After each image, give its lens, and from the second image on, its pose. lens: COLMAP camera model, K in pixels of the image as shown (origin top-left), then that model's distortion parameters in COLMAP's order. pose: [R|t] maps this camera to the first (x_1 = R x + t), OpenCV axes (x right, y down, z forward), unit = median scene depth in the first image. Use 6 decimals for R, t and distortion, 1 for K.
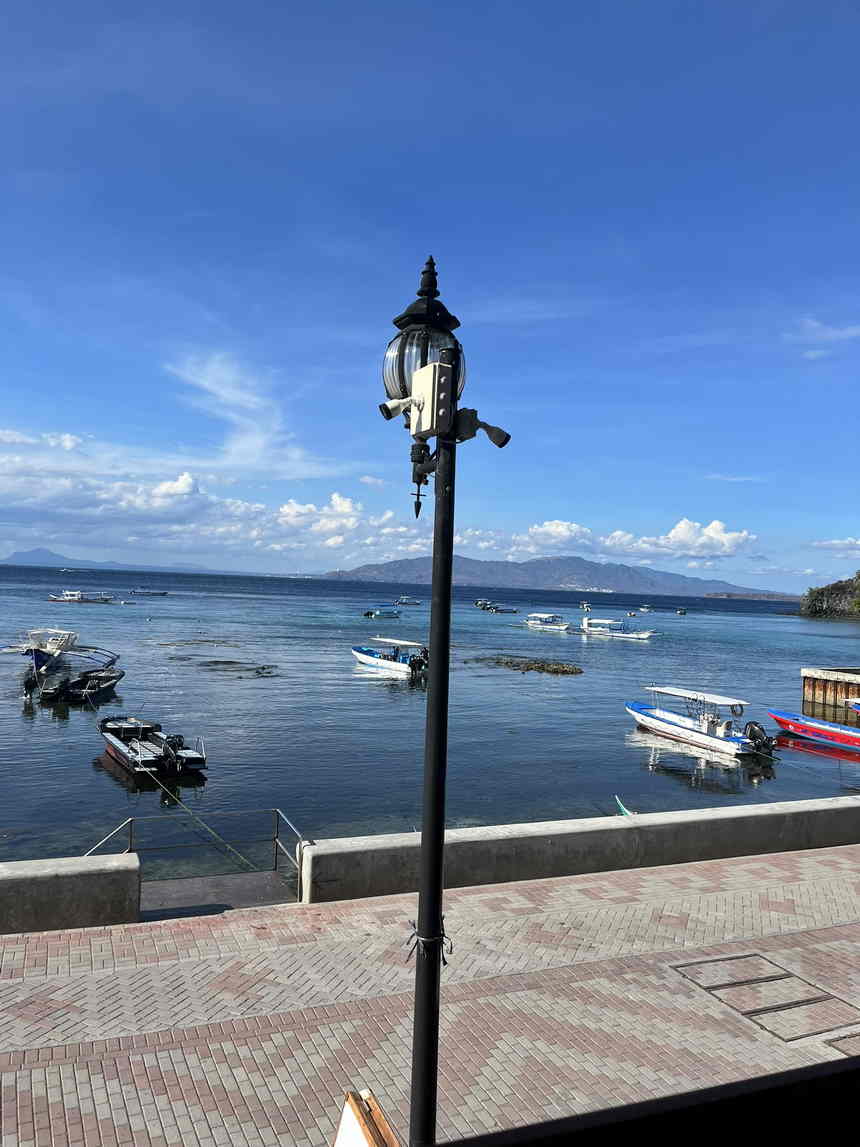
lens RADIAL K [[867.0, 0, 421.6], [0, 867.0, 577.6], [0, 0, 1]] dist [0.028294, -0.049005]
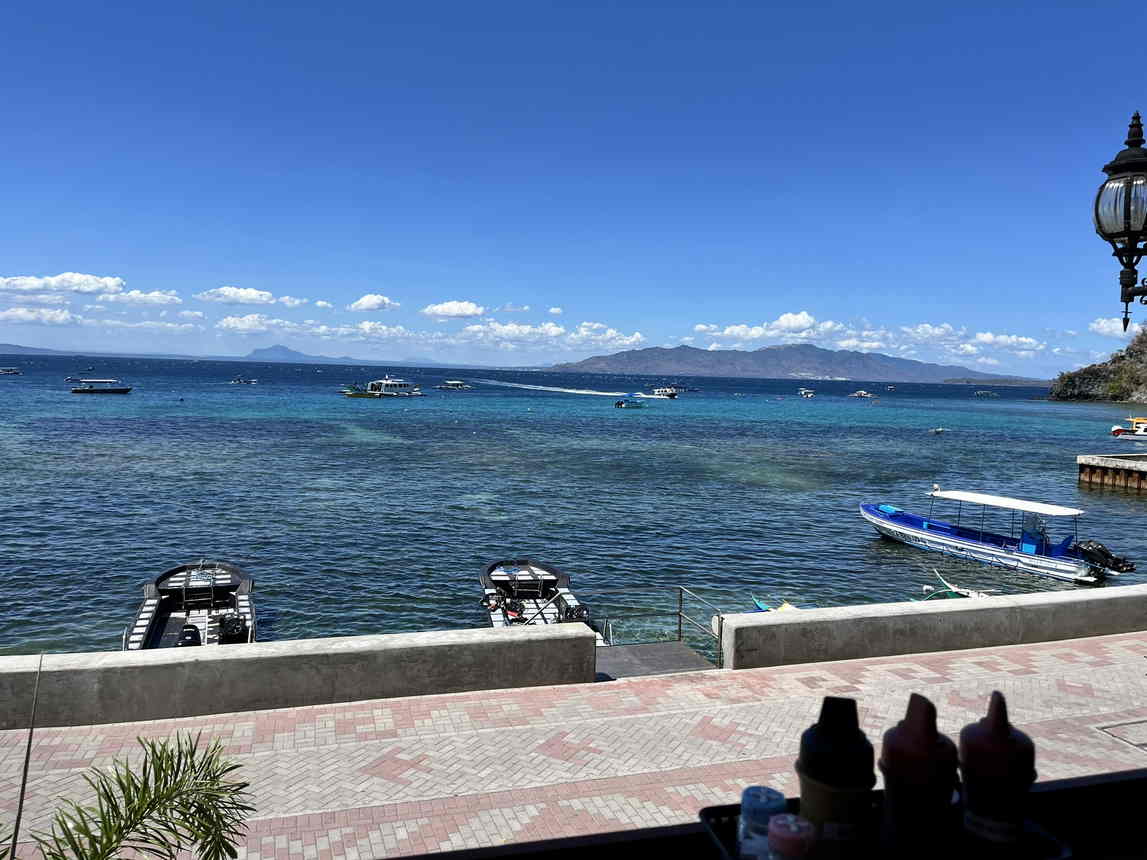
lens RADIAL K [[867.0, 0, 574.1], [0, 867.0, 424.7], [0, 0, 1]] dist [0.028294, -0.049005]
pose [[0.996166, -0.010971, -0.086789, -0.231065], [0.016506, 0.997856, 0.063326, -0.009888], [0.085909, -0.064516, 0.994212, -0.097042]]
